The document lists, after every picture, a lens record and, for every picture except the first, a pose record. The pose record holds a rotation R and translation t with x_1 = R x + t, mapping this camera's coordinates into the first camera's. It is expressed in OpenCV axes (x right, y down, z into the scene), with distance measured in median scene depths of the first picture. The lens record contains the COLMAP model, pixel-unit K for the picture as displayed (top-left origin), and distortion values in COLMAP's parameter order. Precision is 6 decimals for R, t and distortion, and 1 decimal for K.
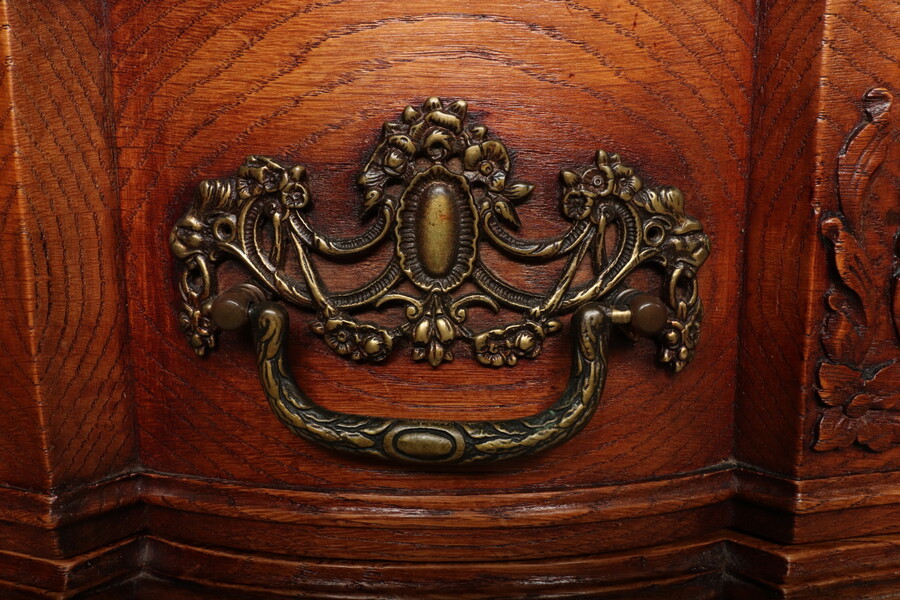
lens RADIAL K [[705.7, 0, 450.5], [0, 705.7, 299.2], [0, 0, 1]] dist [0.009828, -0.007995]
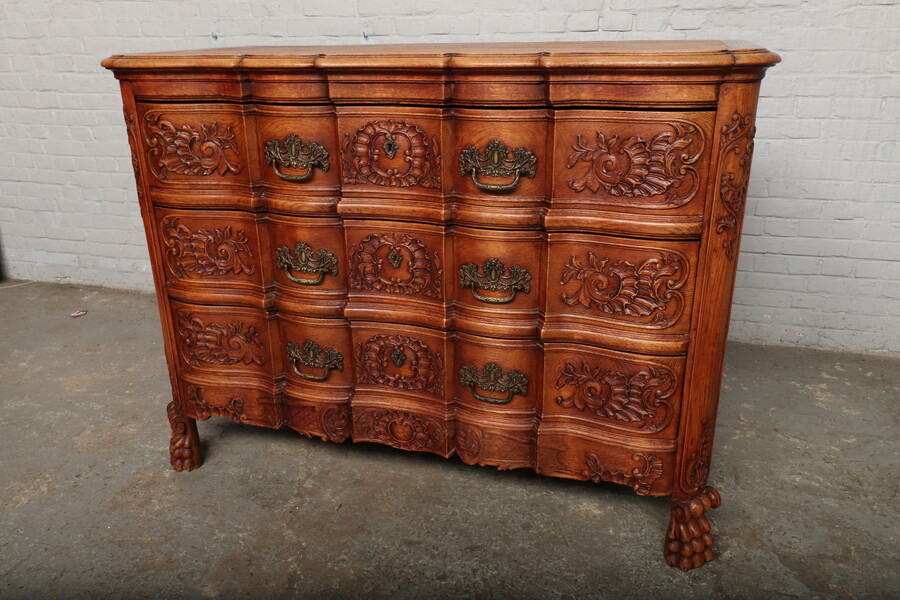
lens RADIAL K [[705.7, 0, 446.3], [0, 705.7, 299.9], [0, 0, 1]] dist [0.009828, -0.007995]
pose [[0.956549, 0.104690, -0.272130, 3.779994], [-0.042414, 0.973350, 0.225367, -0.312004], [0.288471, -0.204033, 0.935497, -5.968909]]
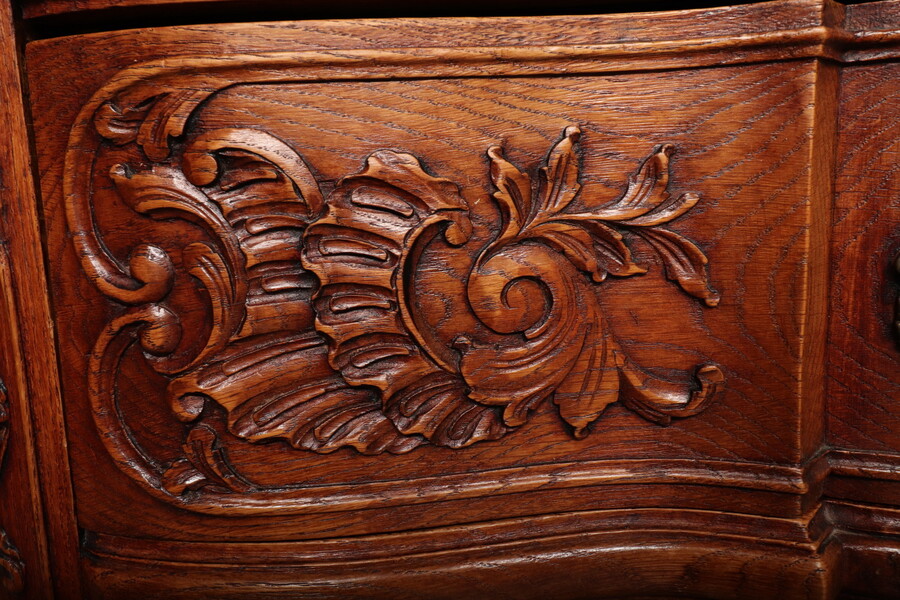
lens RADIAL K [[705.7, 0, 447.0], [0, 705.7, 297.7], [0, 0, 1]] dist [0.009828, -0.007995]
pose [[0.999387, -0.023200, -0.026225, -1.206423], [0.023351, 0.999712, 0.005452, -0.051956], [0.026091, -0.006061, 0.999641, -0.298163]]
